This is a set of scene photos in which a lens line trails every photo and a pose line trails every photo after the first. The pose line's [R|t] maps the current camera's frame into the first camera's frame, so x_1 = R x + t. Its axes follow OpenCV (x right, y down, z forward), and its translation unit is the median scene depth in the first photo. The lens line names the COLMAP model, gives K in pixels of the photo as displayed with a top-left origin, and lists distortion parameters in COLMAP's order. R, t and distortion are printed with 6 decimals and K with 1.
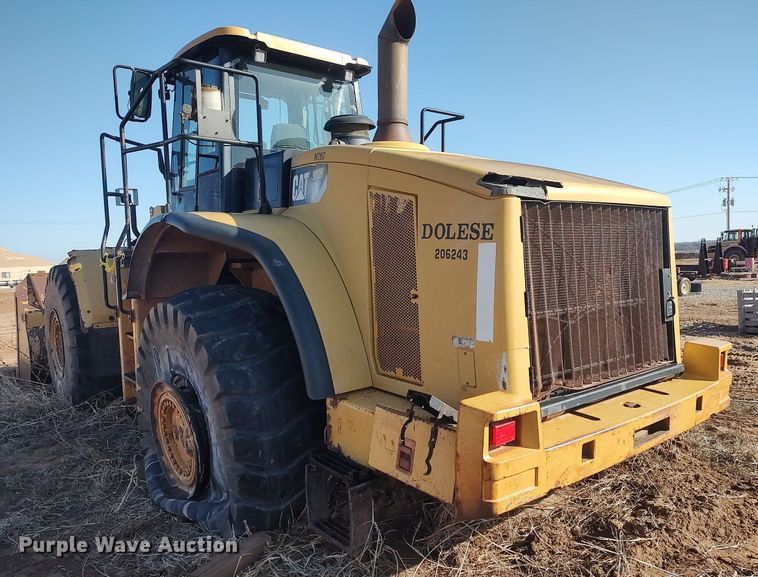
lens RADIAL K [[571.9, 0, 397.5], [0, 571.9, 309.2], [0, 0, 1]] dist [0.038148, -0.032026]
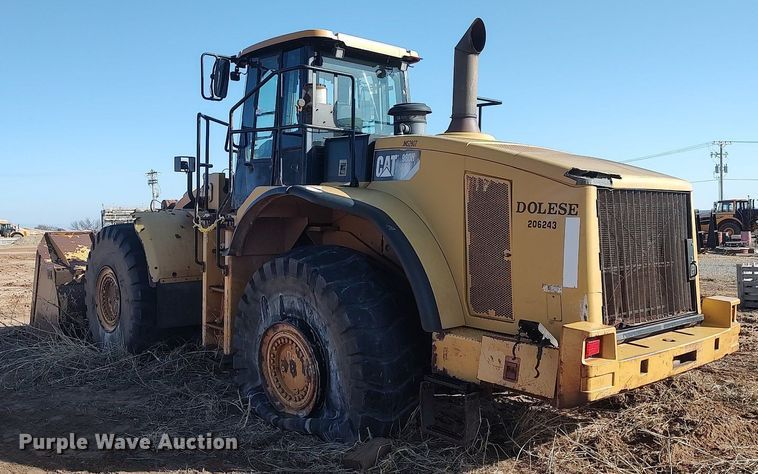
lens RADIAL K [[663.7, 0, 357.1], [0, 663.7, 244.3], [0, 0, 1]] dist [0.039034, -0.044776]
pose [[0.999555, 0.021202, 0.020982, -0.319084], [-0.019977, 0.998178, -0.056943, 0.042833], [-0.022151, 0.056498, 0.998157, -0.490528]]
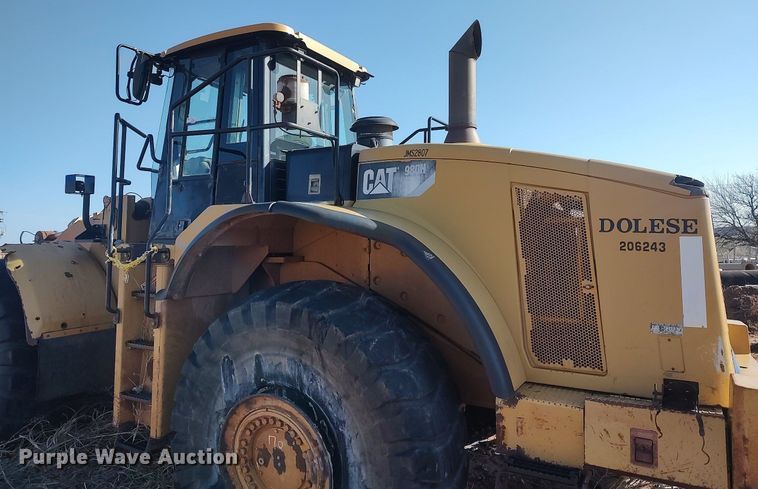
lens RADIAL K [[534.6, 0, 381.7], [0, 534.6, 209.1], [0, 0, 1]] dist [0.022424, -0.019185]
pose [[0.942075, 0.027916, 0.334238, -0.590781], [0.030827, 0.985105, -0.169166, -0.007528], [-0.333982, 0.169670, 0.927183, 0.172378]]
